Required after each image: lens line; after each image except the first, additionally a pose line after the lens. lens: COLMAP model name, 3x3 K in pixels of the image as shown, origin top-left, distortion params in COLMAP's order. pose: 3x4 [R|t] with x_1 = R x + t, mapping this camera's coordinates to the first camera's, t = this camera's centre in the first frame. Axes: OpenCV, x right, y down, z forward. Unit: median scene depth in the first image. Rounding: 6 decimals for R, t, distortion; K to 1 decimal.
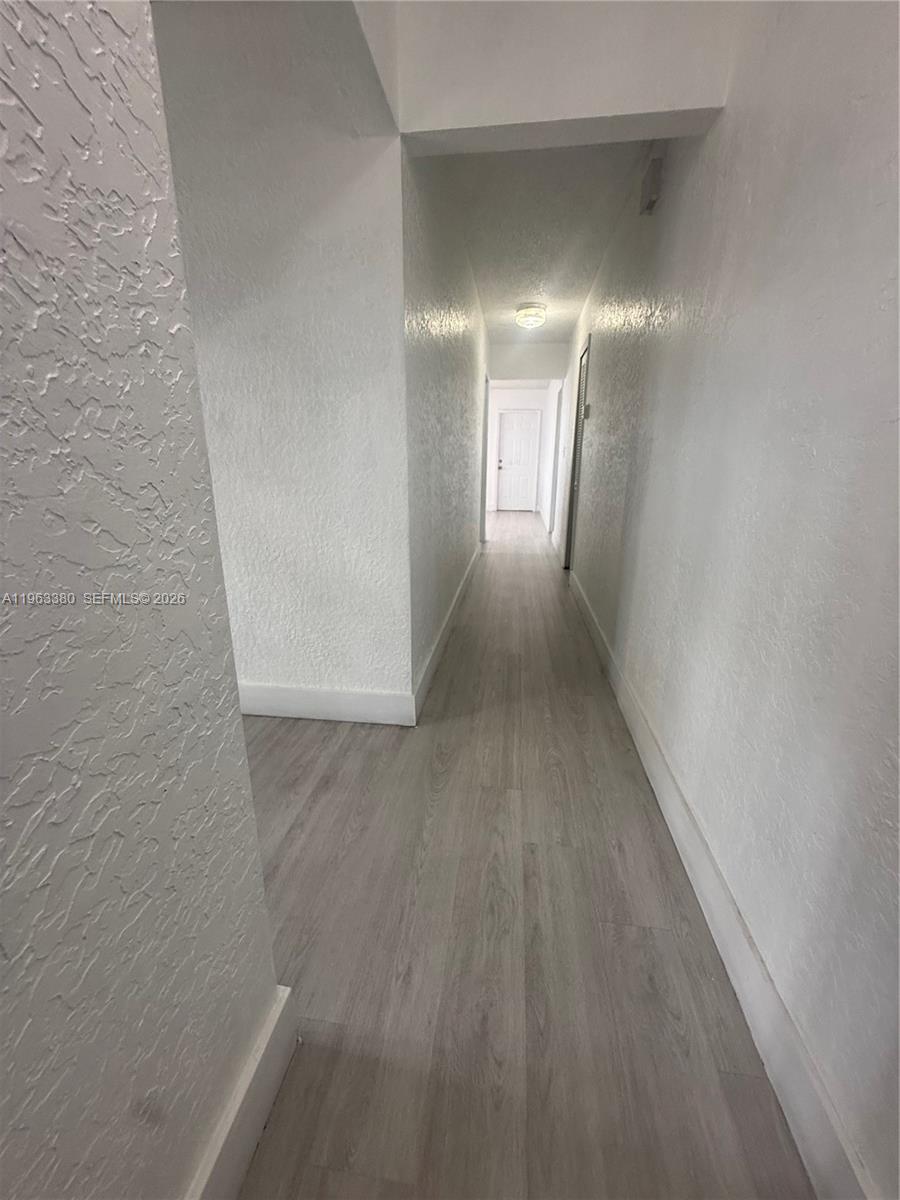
lens RADIAL K [[482.8, 0, 452.3], [0, 482.8, 601.4], [0, 0, 1]] dist [0.000234, -0.000011]
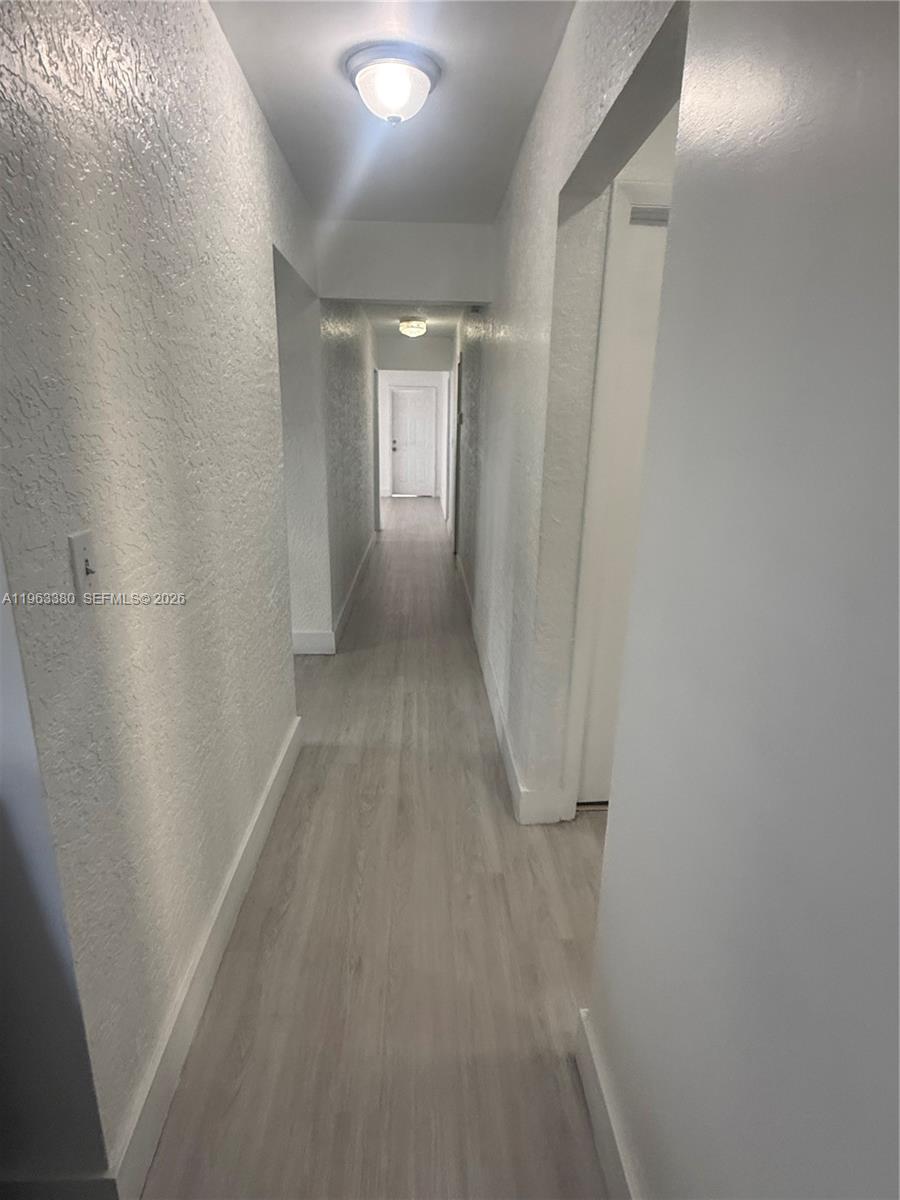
lens RADIAL K [[632.9, 0, 450.1], [0, 632.9, 601.8], [0, 0, 1]] dist [0.000093, 0.000085]
pose [[0.984818, -0.037426, 0.169510, -0.025043], [0.039707, 0.999161, -0.010082, 0.063054], [-0.168990, 0.016660, 0.985477, -0.461222]]
